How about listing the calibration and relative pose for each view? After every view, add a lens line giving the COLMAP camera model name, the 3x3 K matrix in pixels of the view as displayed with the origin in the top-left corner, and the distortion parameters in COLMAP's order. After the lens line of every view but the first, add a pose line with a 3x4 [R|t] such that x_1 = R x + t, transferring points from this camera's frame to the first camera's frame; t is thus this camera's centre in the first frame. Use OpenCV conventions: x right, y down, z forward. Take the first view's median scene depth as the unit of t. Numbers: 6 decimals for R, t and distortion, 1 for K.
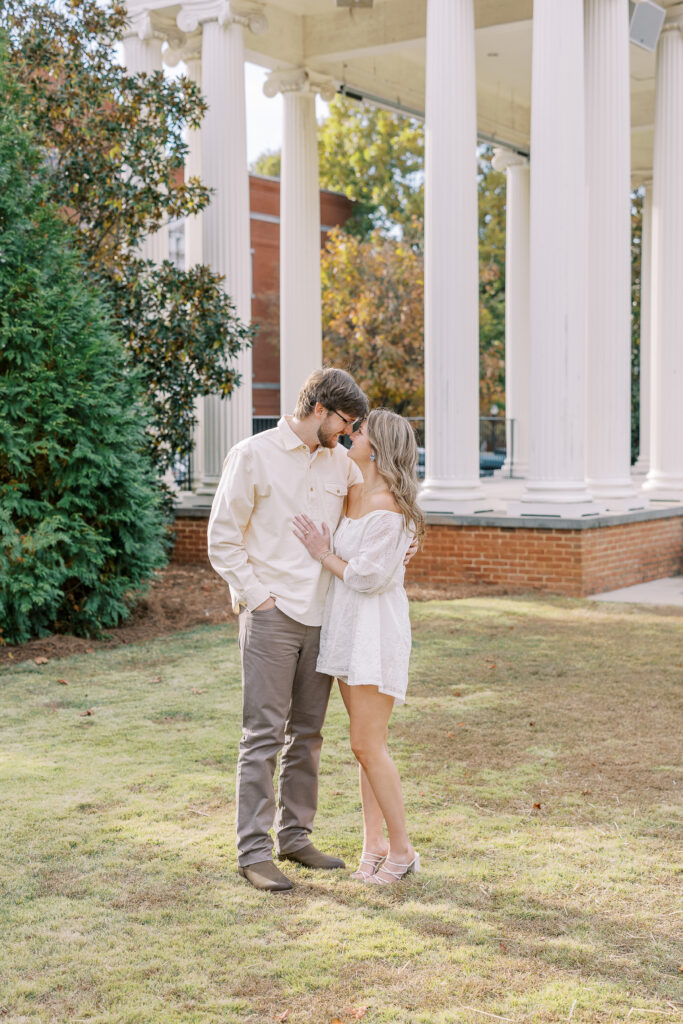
lens RADIAL K [[1527.9, 0, 339.5], [0, 1527.9, 490.4], [0, 0, 1]] dist [0.024908, 0.111071]
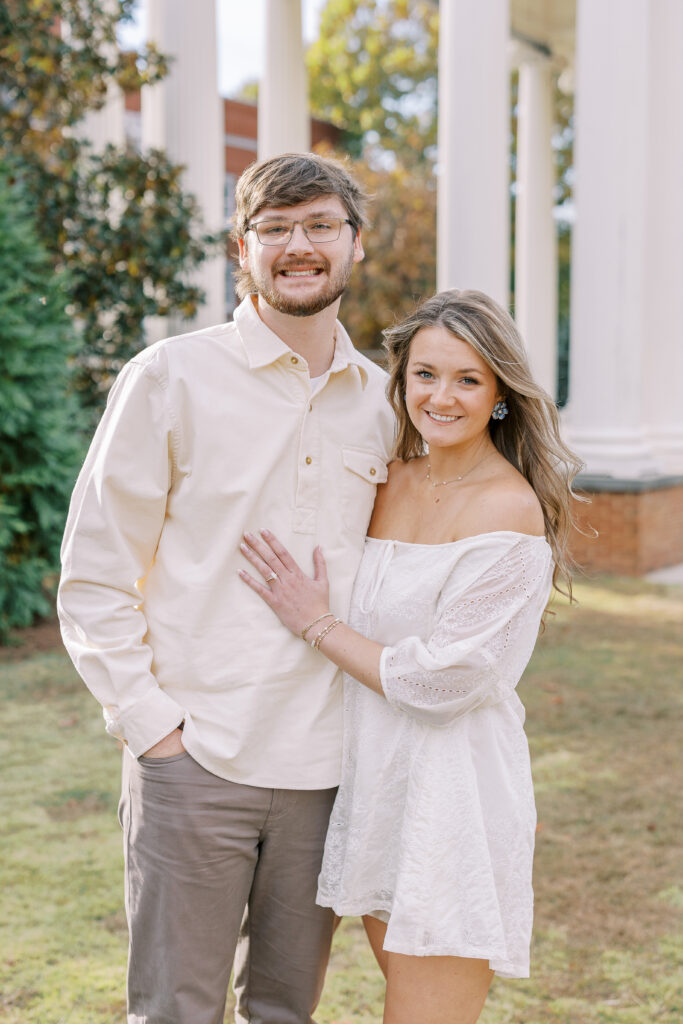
lens RADIAL K [[1538.6, 0, 341.5], [0, 1538.6, 512.0], [0, 0, 1]] dist [-0.044548, 0.008104]
pose [[0.999918, 0.004981, 0.011826, -0.005090], [-0.005582, 0.998664, 0.051374, -0.004321], [-0.011554, -0.051436, 0.998609, 0.237958]]
